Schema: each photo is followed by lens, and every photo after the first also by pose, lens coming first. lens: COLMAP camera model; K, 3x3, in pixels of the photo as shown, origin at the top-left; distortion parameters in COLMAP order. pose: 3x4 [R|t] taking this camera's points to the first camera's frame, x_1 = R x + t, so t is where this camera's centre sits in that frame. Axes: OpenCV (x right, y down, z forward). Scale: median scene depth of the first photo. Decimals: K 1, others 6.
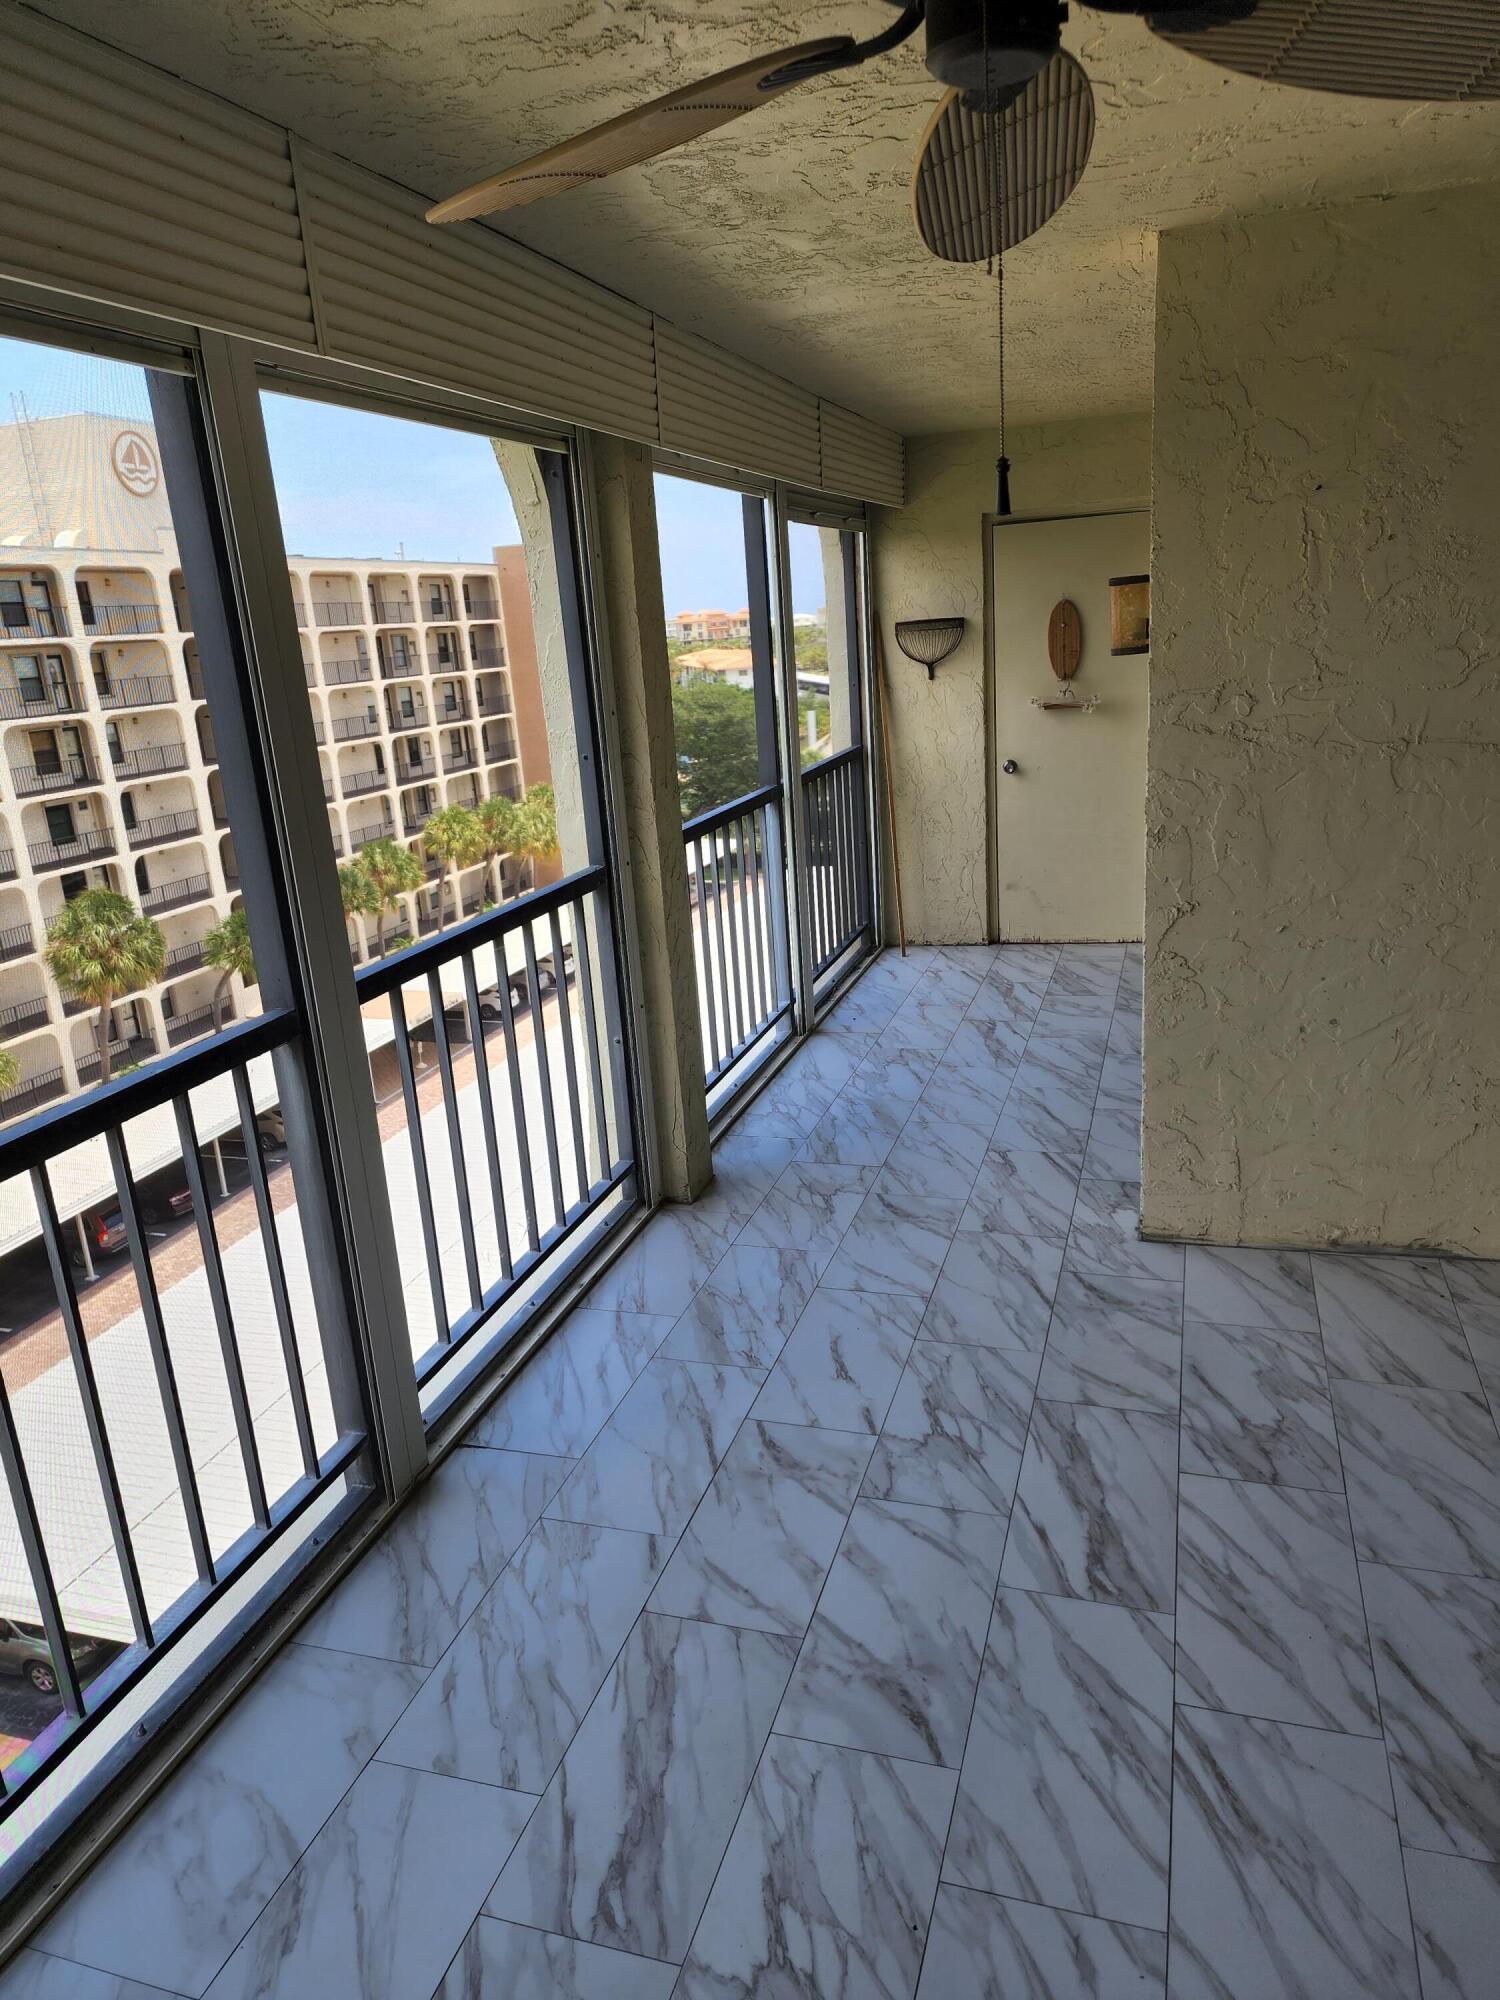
lens RADIAL K [[1349.1, 0, 748.5], [0, 1349.1, 1003.4], [0, 0, 1]] dist [0.069996, -0.068540]
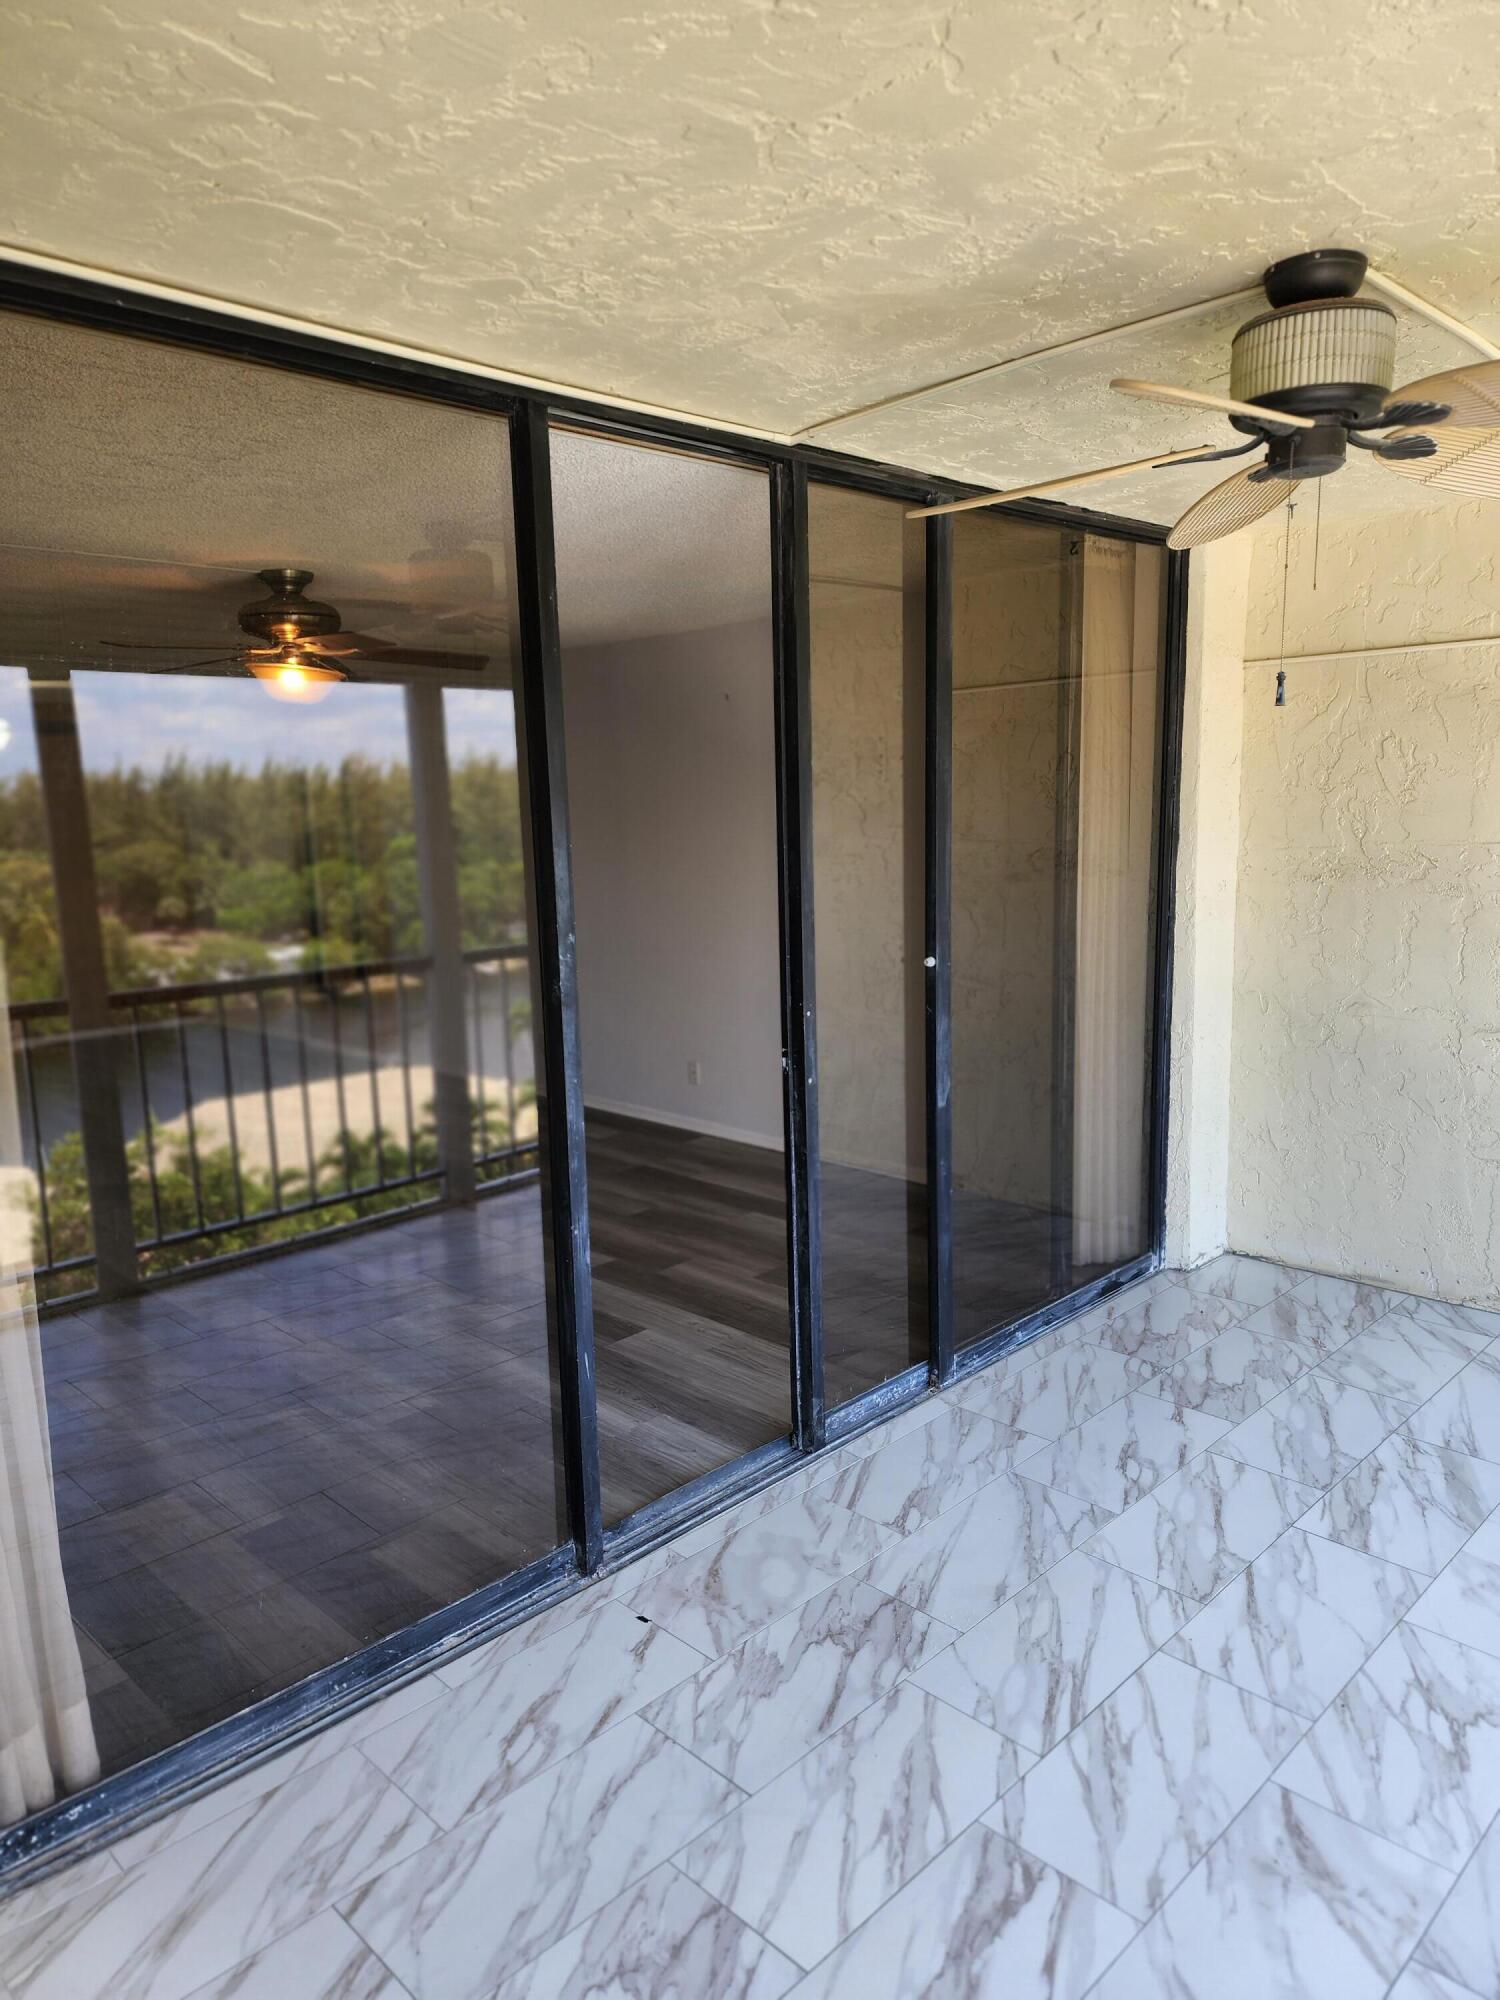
lens RADIAL K [[1349.1, 0, 748.9], [0, 1349.1, 1002.9], [0, 0, 1]] dist [0.069996, -0.068540]
pose [[-0.885780, 0.023813, 0.463494, -0.002504], [0.210554, 0.910611, 0.355605, -0.368971], [-0.413595, 0.412578, -0.811615, 1.343548]]
